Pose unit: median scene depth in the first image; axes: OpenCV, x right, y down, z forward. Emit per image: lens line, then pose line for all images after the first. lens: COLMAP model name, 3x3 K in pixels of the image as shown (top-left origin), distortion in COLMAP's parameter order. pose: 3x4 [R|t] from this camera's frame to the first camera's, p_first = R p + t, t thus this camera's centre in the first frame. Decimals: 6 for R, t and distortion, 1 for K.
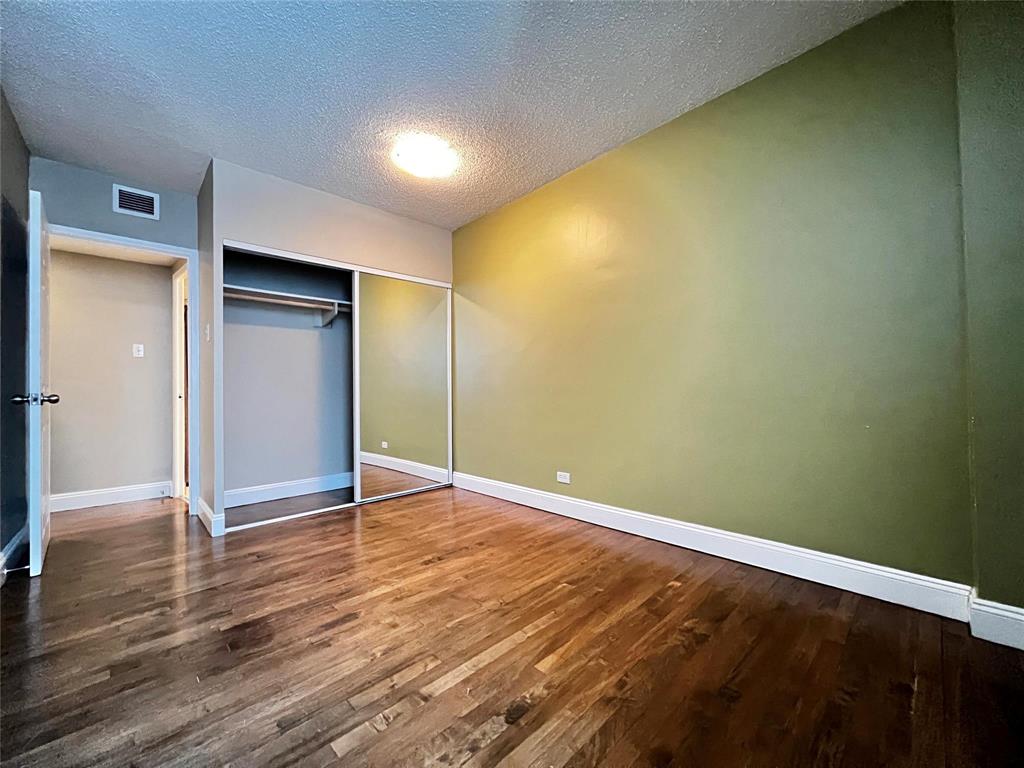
lens RADIAL K [[407.7, 0, 509.7], [0, 407.7, 382.9], [0, 0, 1]] dist [-0.001772, 0.000230]
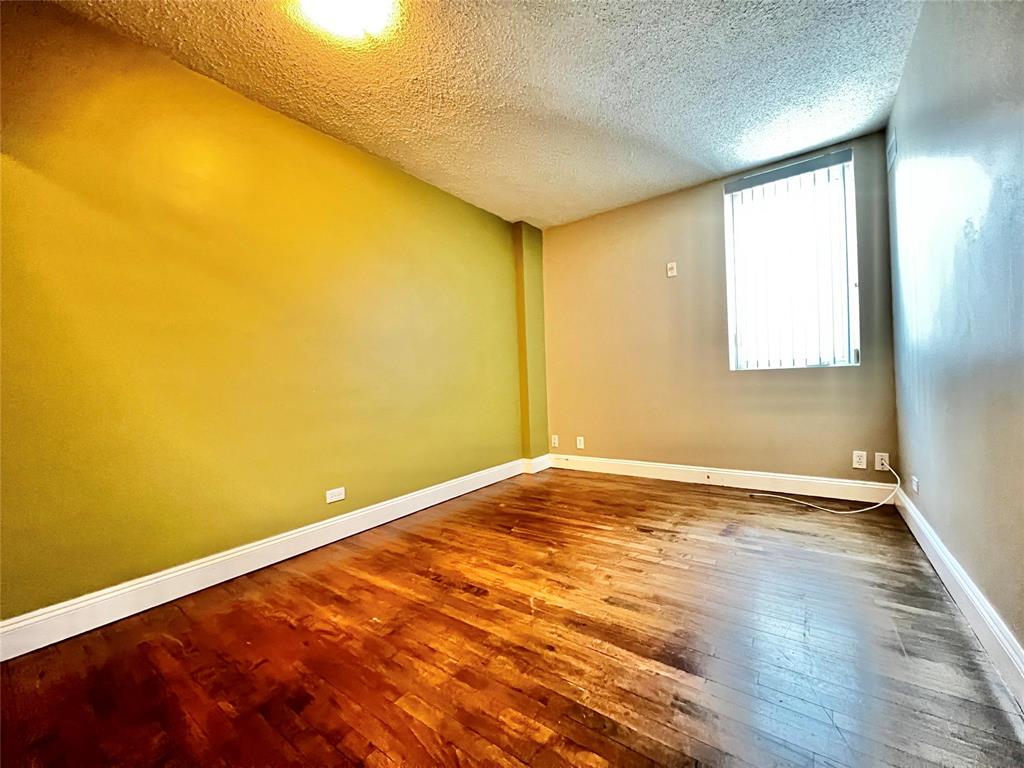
lens RADIAL K [[407.7, 0, 509.7], [0, 407.7, 382.9], [0, 0, 1]] dist [-0.001772, 0.000230]
pose [[-0.175977, 0.017718, 0.984235, -1.067569], [0.019974, 0.999696, -0.014425, 0.031668], [-0.984192, 0.017121, -0.176277, 1.121442]]
